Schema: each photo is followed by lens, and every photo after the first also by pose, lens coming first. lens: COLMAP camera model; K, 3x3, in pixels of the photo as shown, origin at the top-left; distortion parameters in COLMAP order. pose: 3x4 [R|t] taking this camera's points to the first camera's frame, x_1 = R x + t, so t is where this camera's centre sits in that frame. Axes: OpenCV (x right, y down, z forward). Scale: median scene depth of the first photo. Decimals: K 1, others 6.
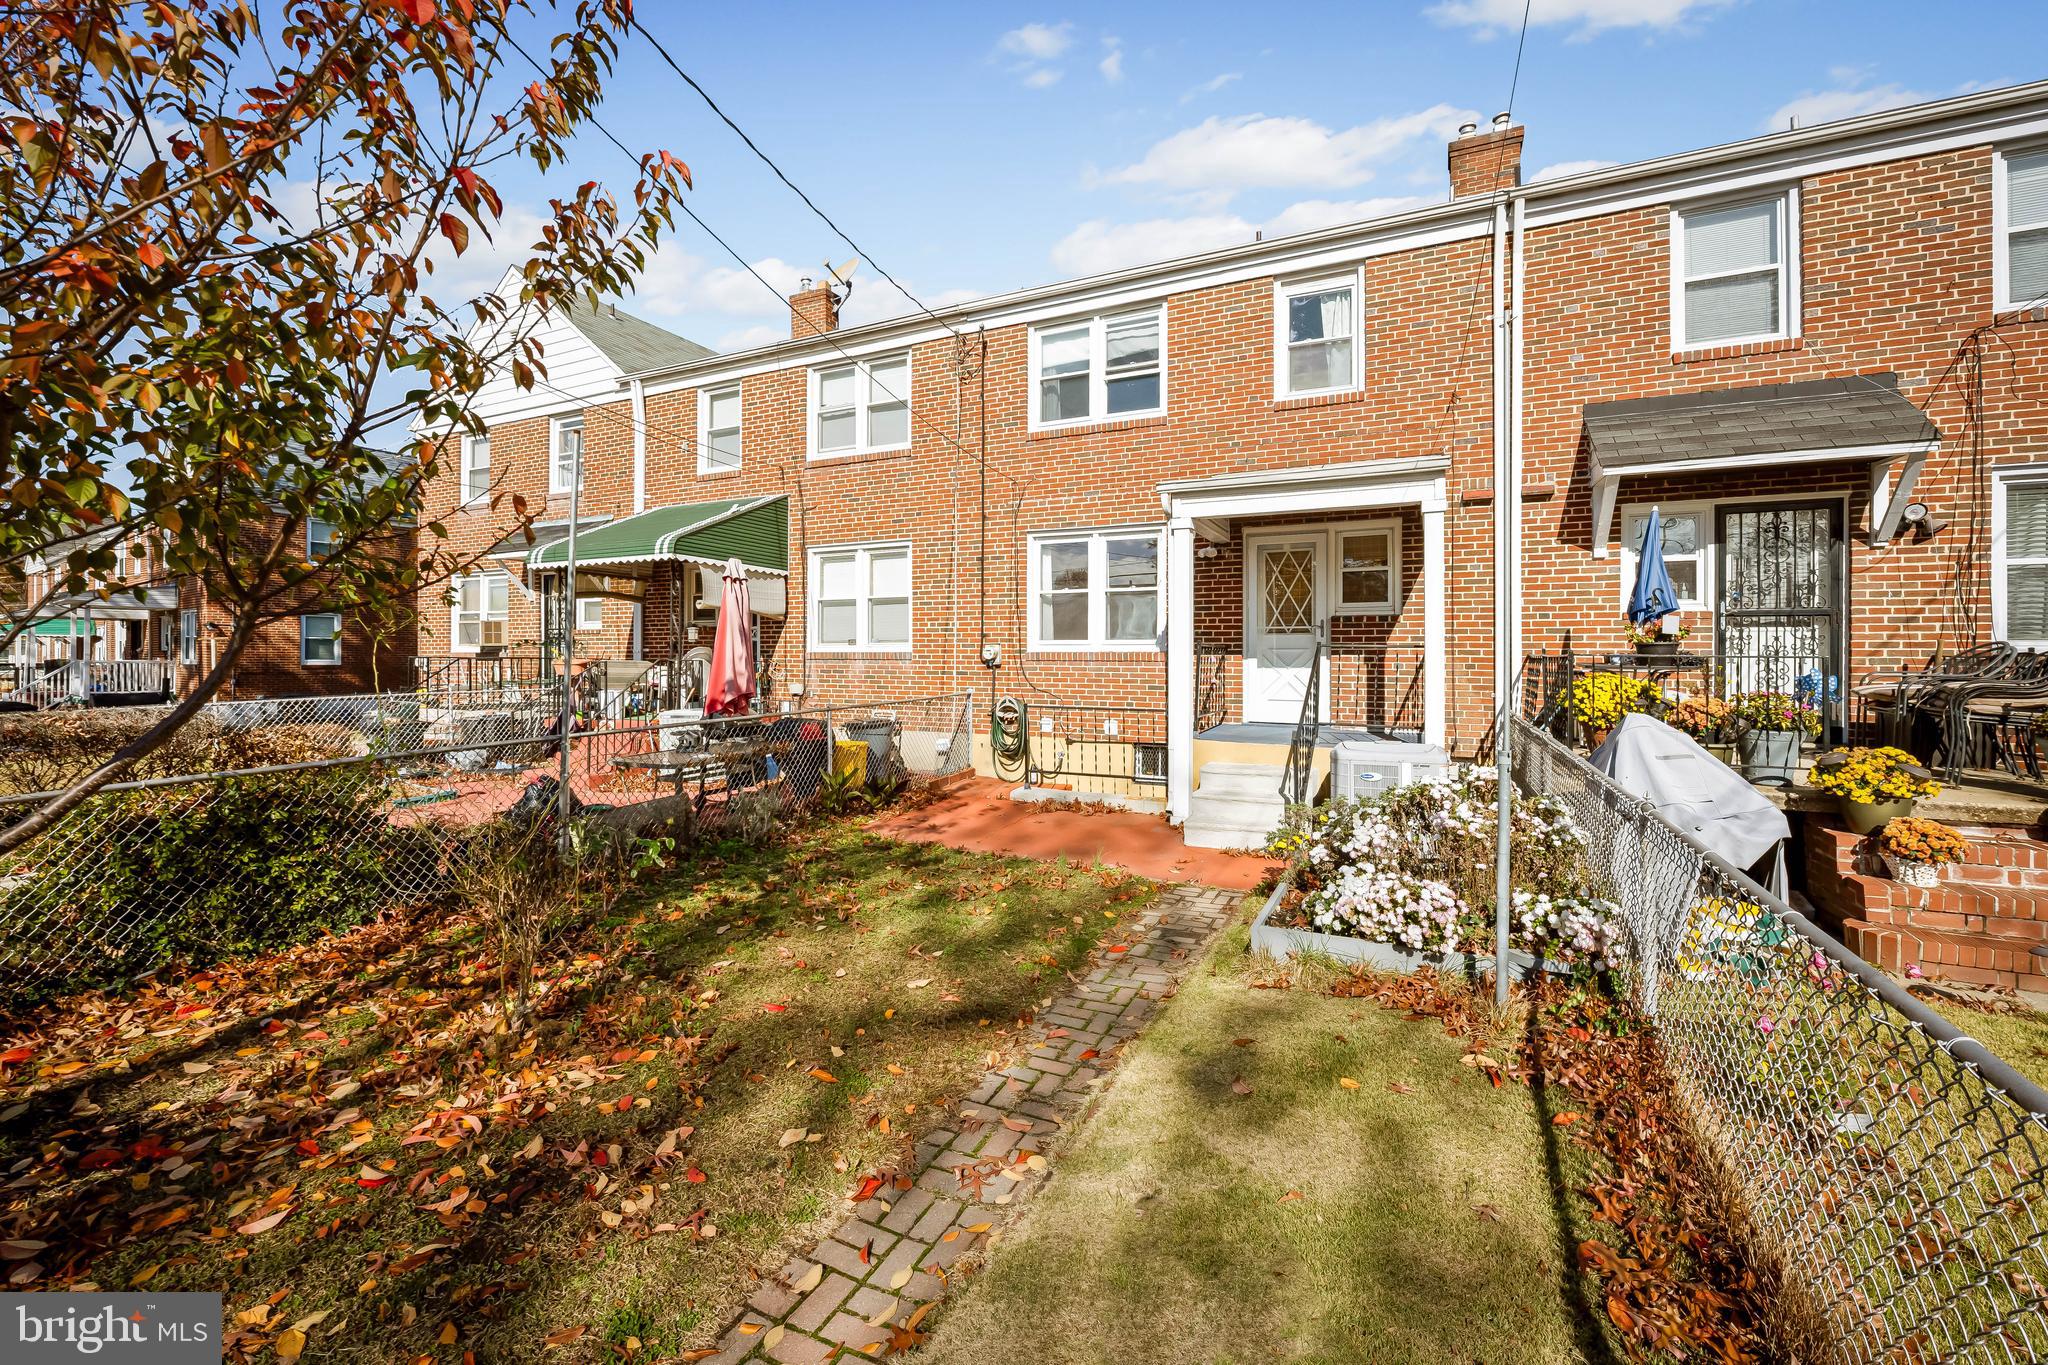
lens RADIAL K [[841.9, 0, 1047.2], [0, 841.9, 643.1], [0, 0, 1]] dist [-0.006729, 0.000924]
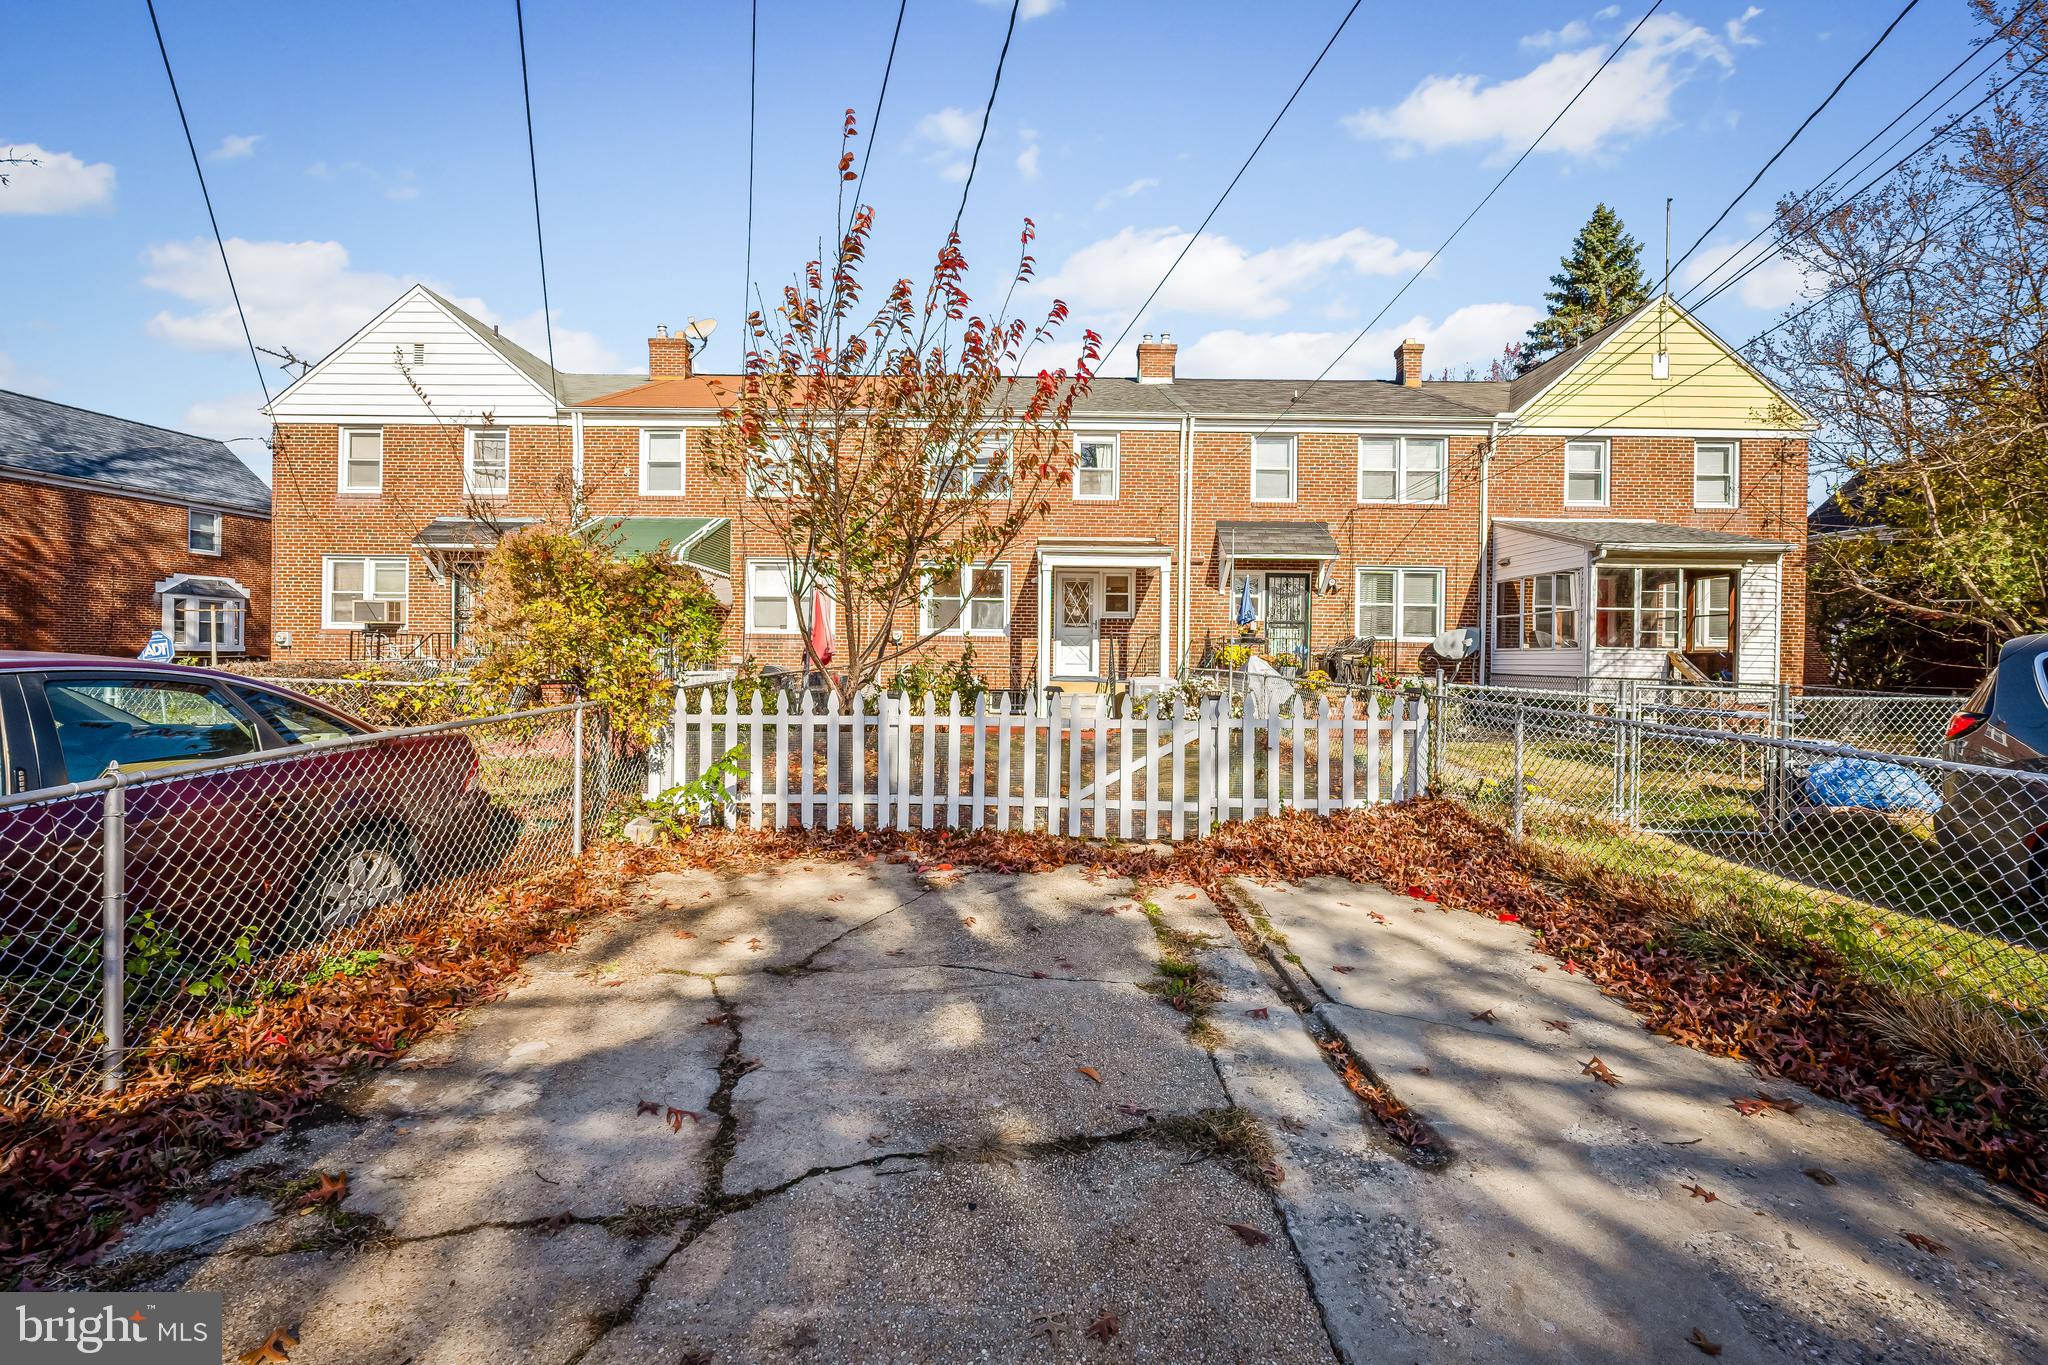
lens RADIAL K [[841.9, 0, 1061.8], [0, 841.9, 652.6], [0, 0, 1]] dist [-0.006729, 0.000924]
pose [[0.889536, 0.009687, 0.456762, -0.640038], [-0.014742, 0.999863, 0.007504, 0.034028], [-0.456626, -0.013409, 0.889558, -0.675701]]
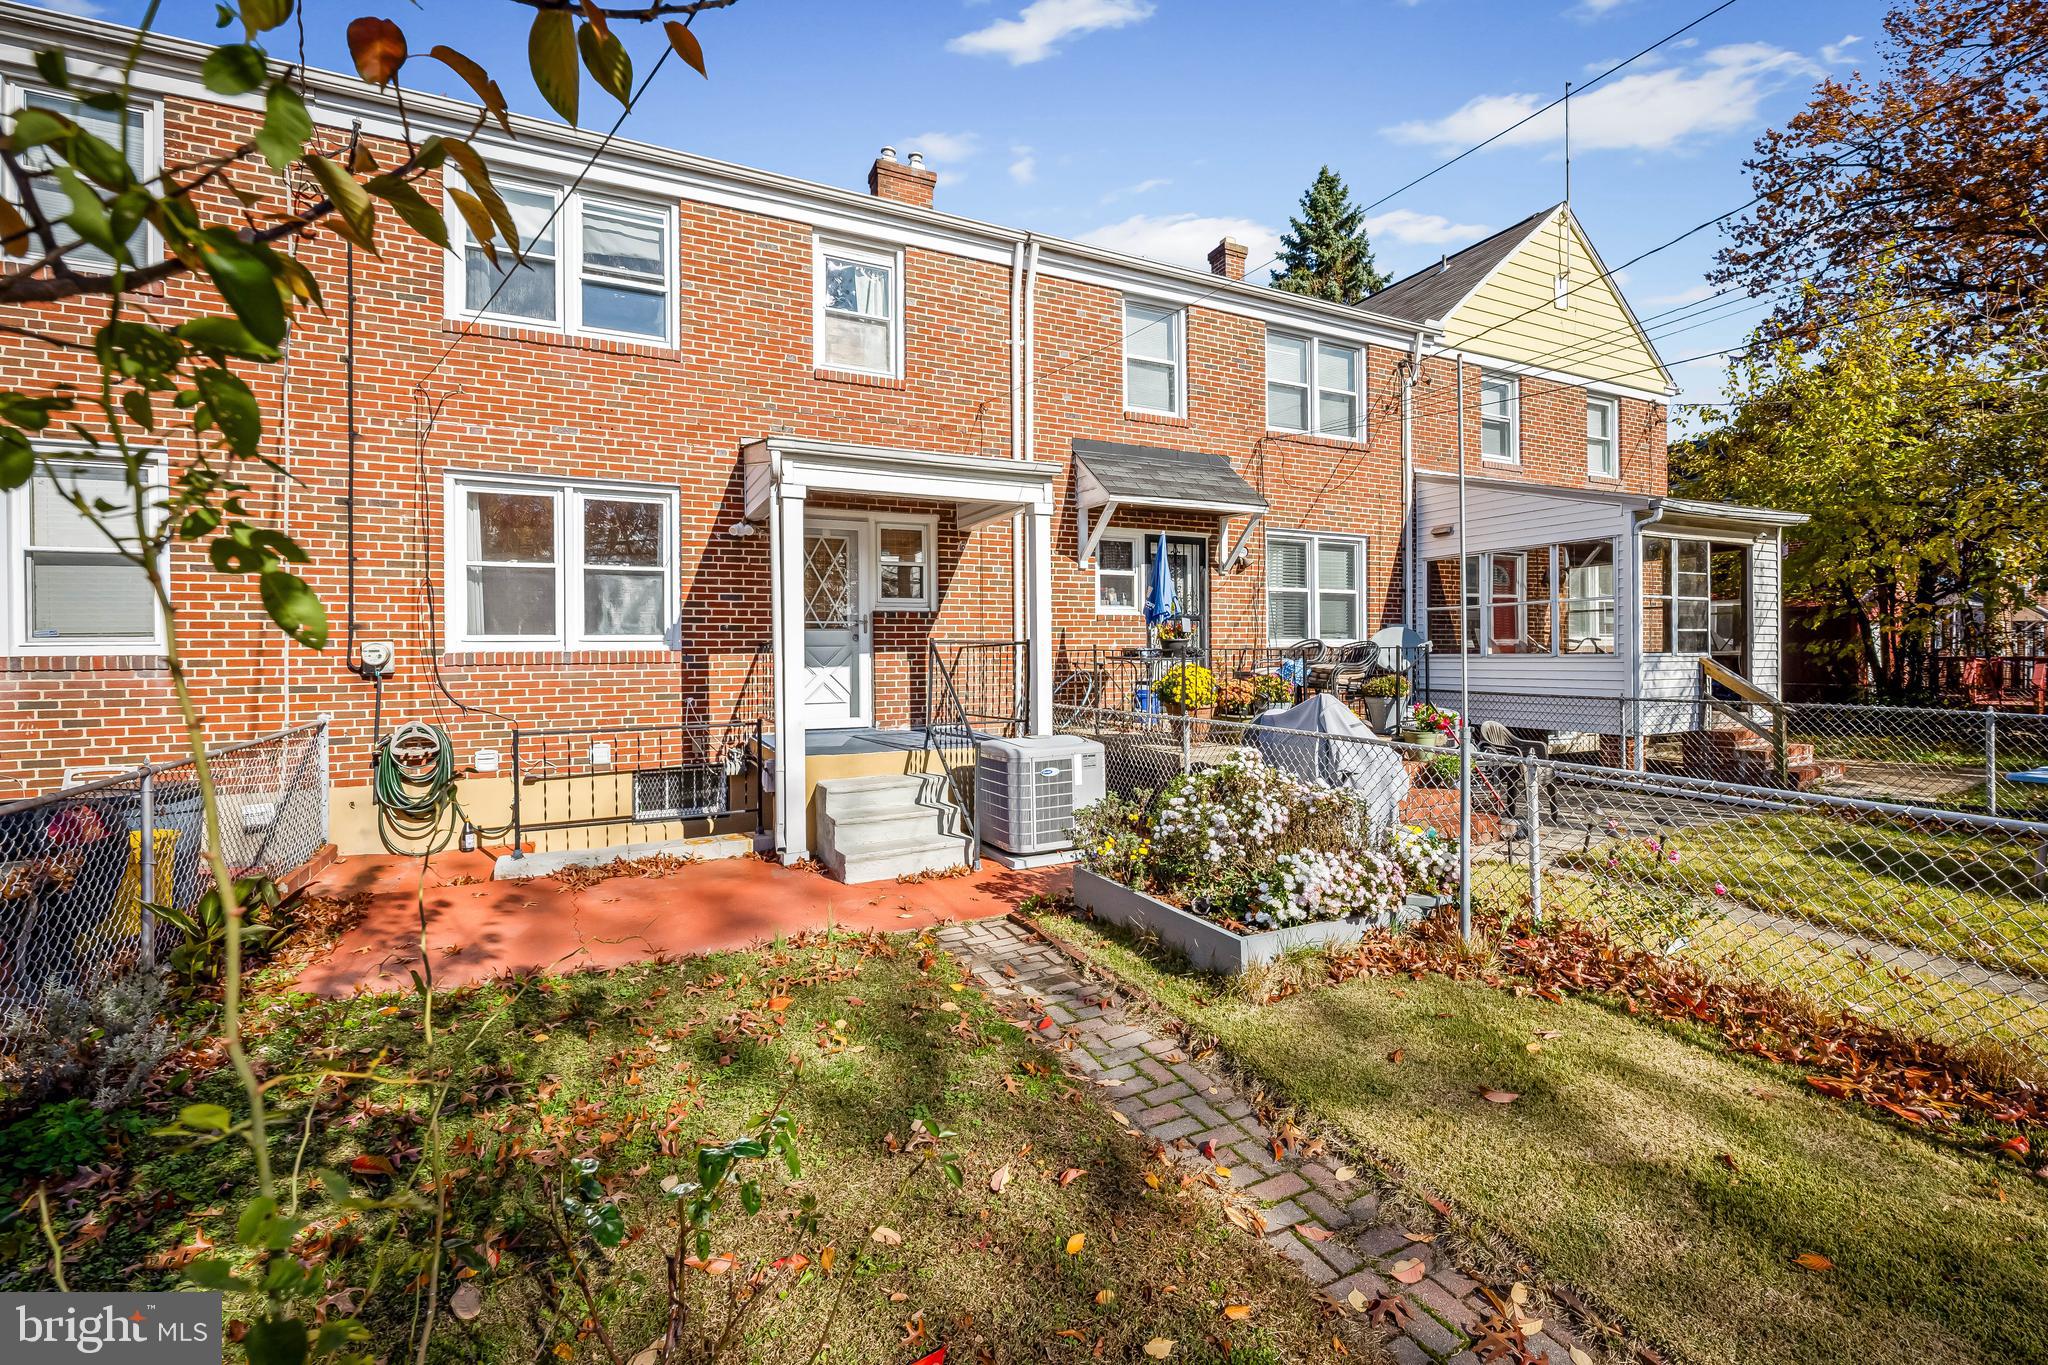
lens RADIAL K [[841.9, 0, 1026.8], [0, 841.9, 642.5], [0, 0, 1]] dist [-0.006729, 0.000924]
pose [[0.627489, 0.000798, 0.778625, -0.310415], [0.000453, 0.999999, -0.001390, 0.004811], [-0.778626, 0.001225, 0.627487, 0.297256]]
